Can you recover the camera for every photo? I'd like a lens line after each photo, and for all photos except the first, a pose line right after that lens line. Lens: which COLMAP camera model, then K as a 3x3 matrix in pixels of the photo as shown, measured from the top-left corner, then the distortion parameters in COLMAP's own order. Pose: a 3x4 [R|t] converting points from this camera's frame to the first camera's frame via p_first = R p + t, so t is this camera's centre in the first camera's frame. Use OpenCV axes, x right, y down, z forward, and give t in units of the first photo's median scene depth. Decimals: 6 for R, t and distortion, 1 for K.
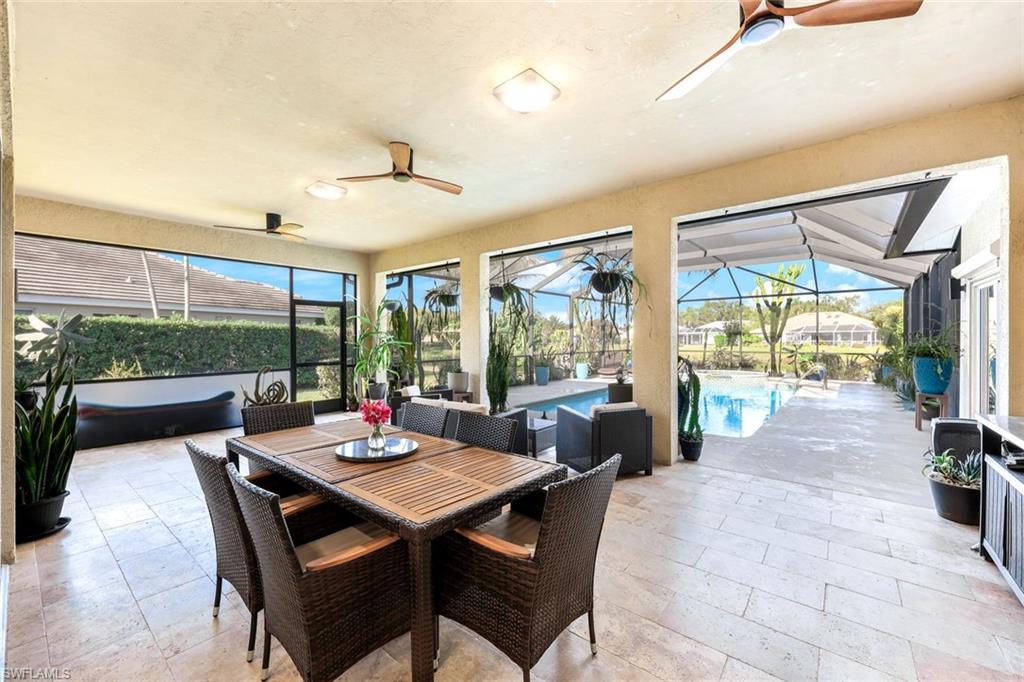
lens RADIAL K [[411.2, 0, 512.0], [0, 411.2, 341.0], [0, 0, 1]] dist [0.001333, 0.000281]
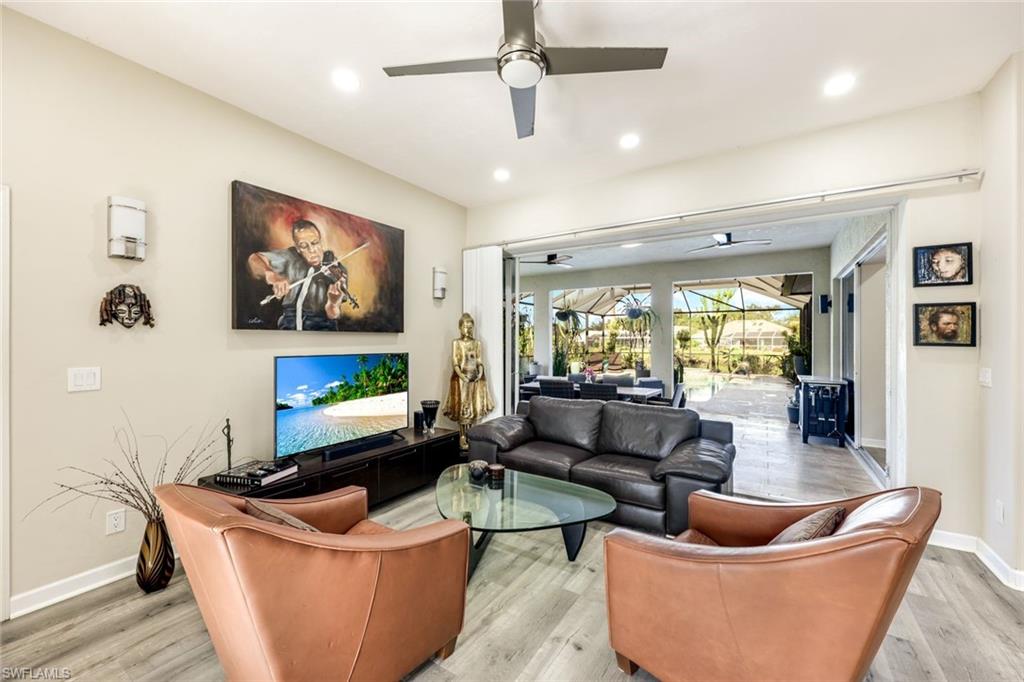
lens RADIAL K [[411.2, 0, 512.0], [0, 411.2, 341.0], [0, 0, 1]] dist [0.001333, 0.000281]
pose [[0.992475, 0.007388, 0.122224, -0.184732], [-0.006588, 0.999954, -0.006944, -0.001256], [-0.122270, 0.006086, 0.992478, -0.255820]]
